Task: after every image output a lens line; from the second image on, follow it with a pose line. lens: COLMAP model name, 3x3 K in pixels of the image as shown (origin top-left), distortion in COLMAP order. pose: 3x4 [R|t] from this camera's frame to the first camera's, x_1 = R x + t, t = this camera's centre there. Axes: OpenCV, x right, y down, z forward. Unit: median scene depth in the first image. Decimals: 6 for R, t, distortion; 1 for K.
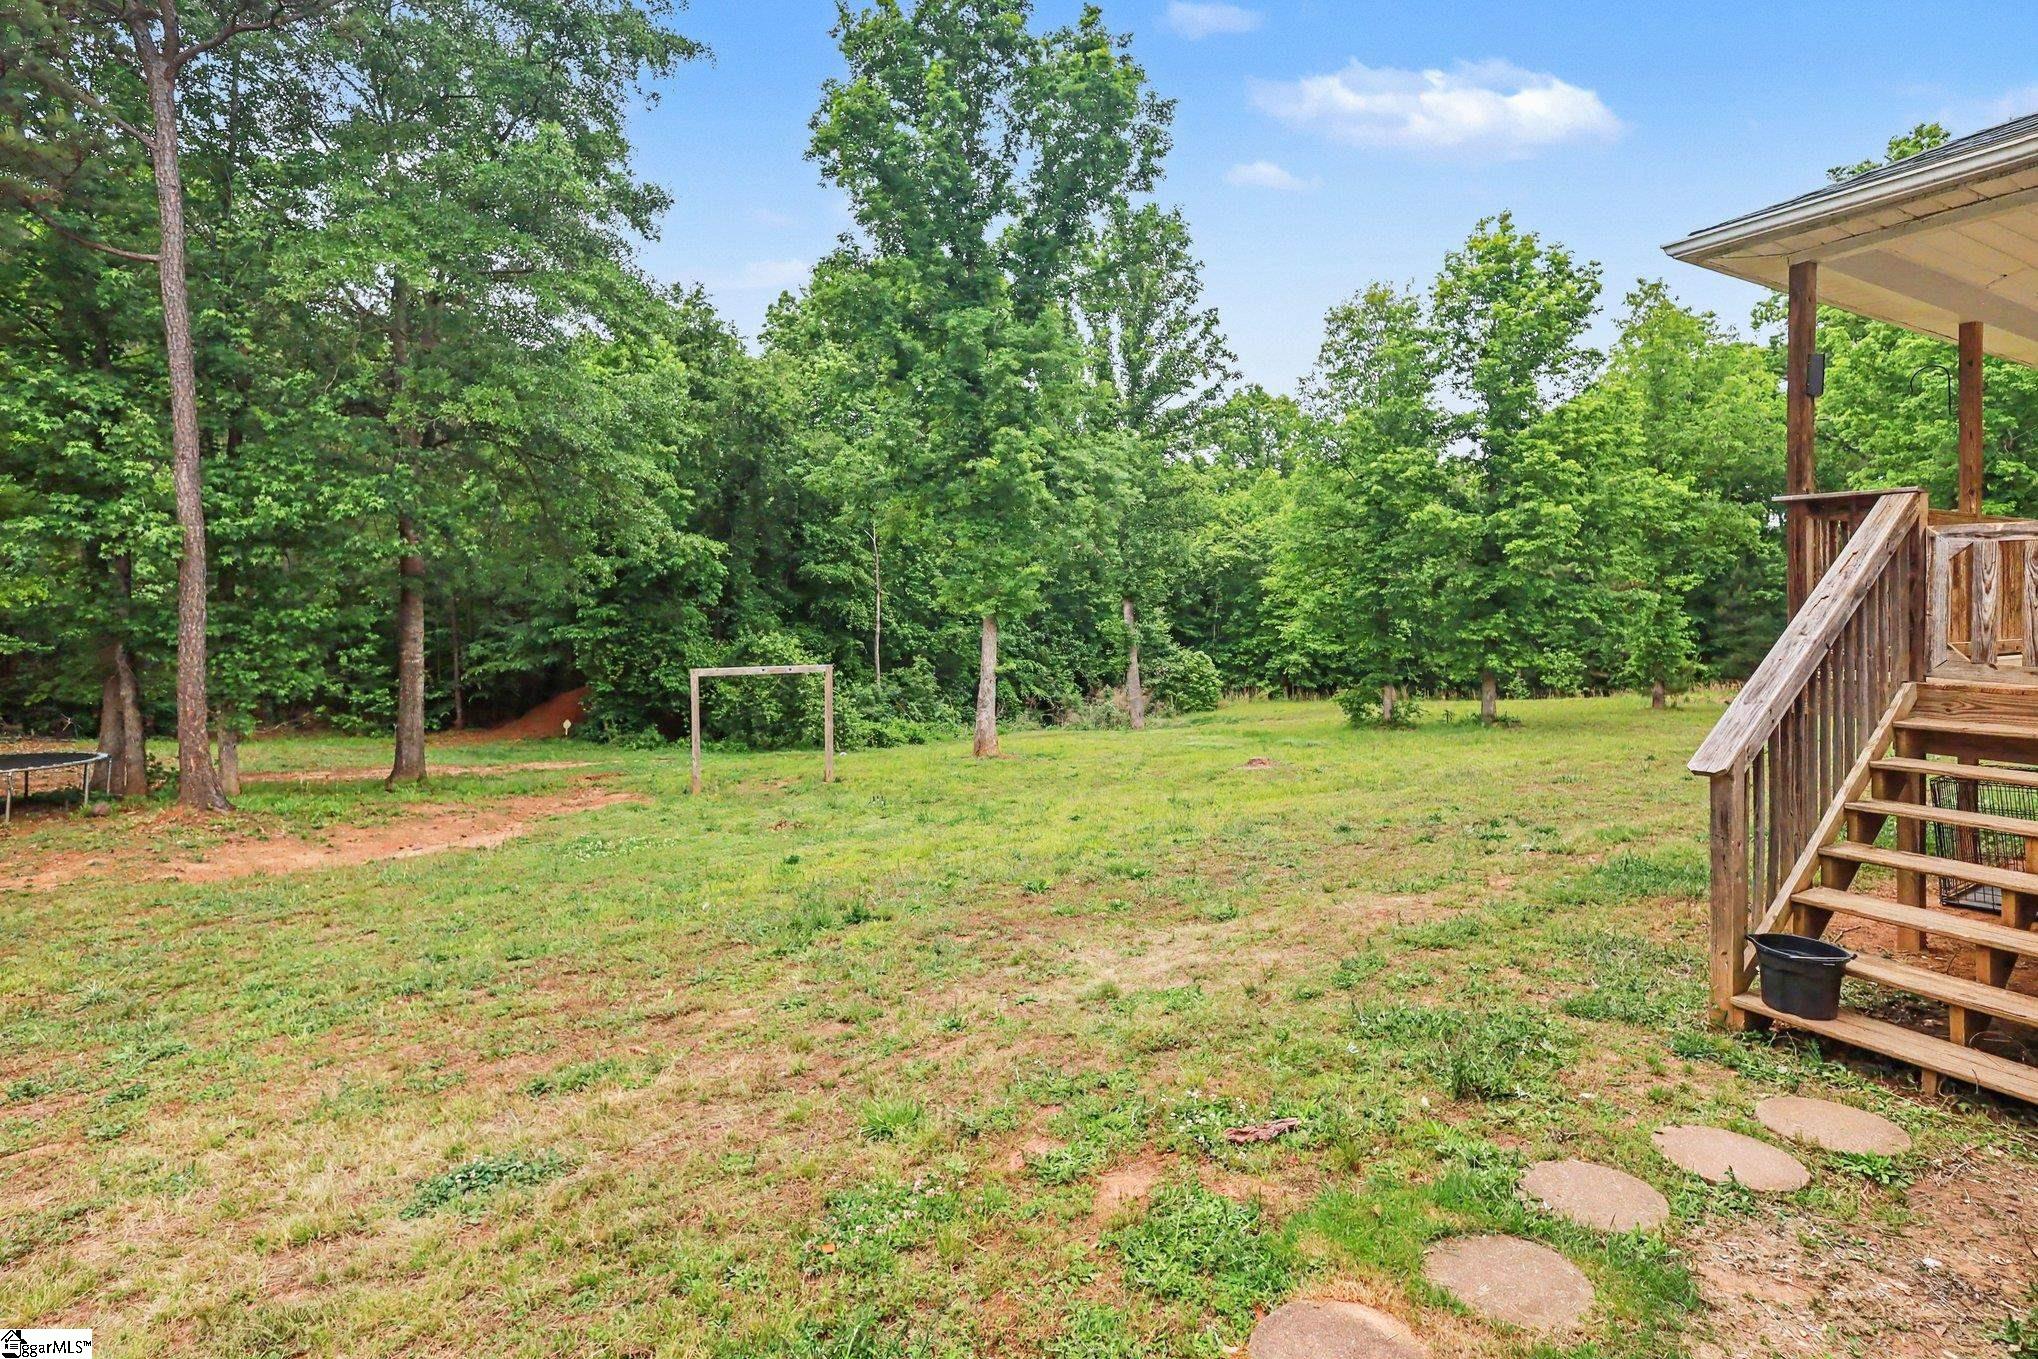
lens RADIAL K [[908.2, 0, 1012.4], [0, 908.2, 618.4], [0, 0, 1]] dist [-0.000196, -0.000050]
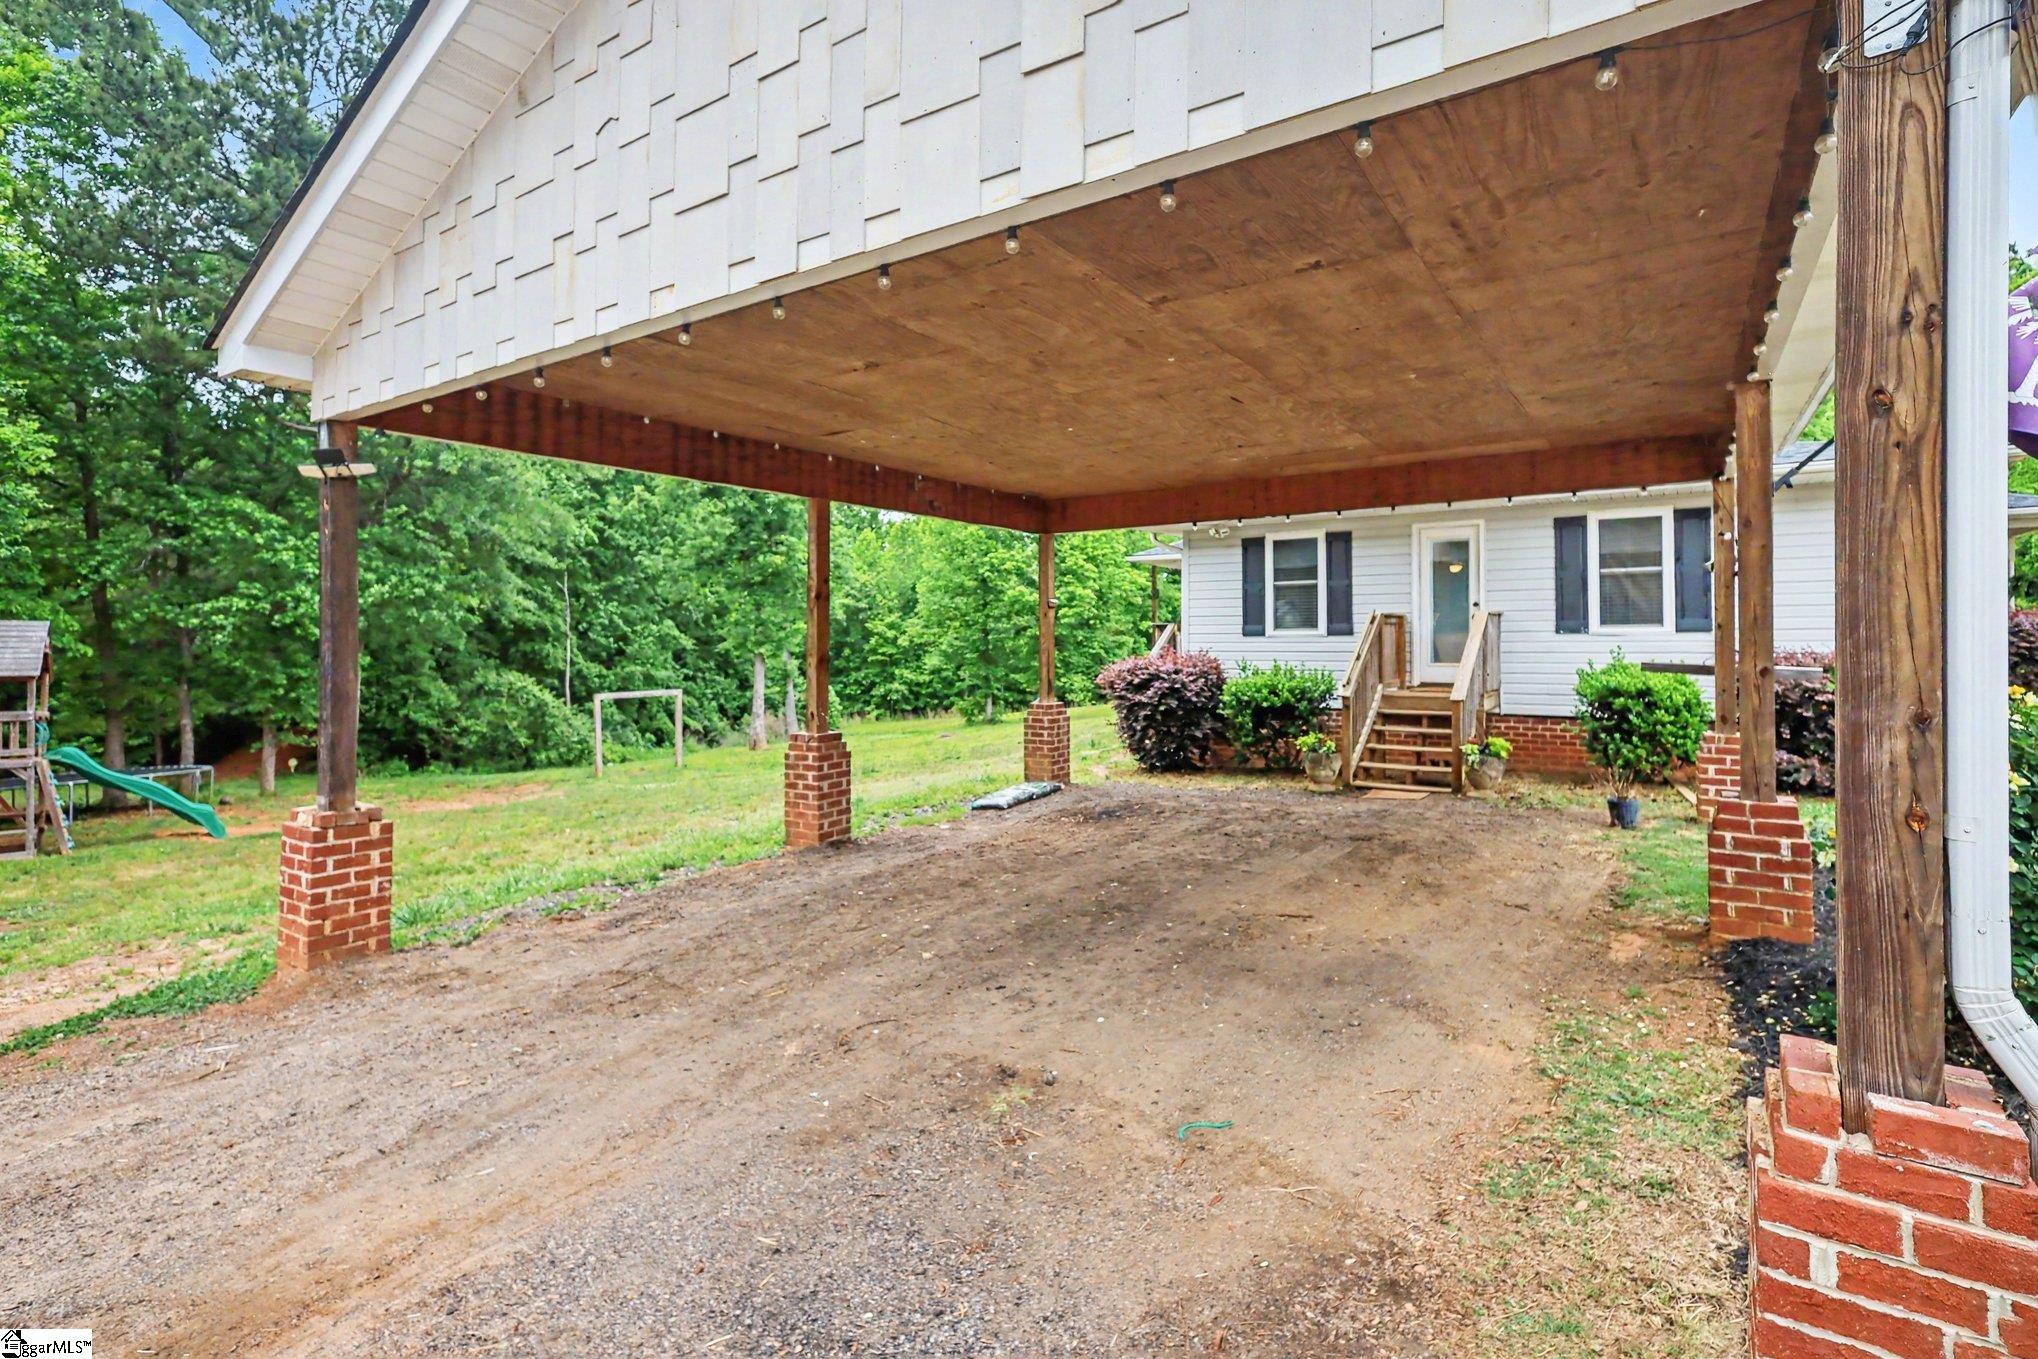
lens RADIAL K [[955.3, 0, 1020.3], [0, 955.3, 648.5], [0, 0, 1]] dist [0.000431, 0.000079]
pose [[0.879126, -0.009639, 0.476492, -0.217961], [0.013030, 0.999908, -0.003815, -0.001920], [-0.476411, 0.009562, 0.879171, -0.316333]]
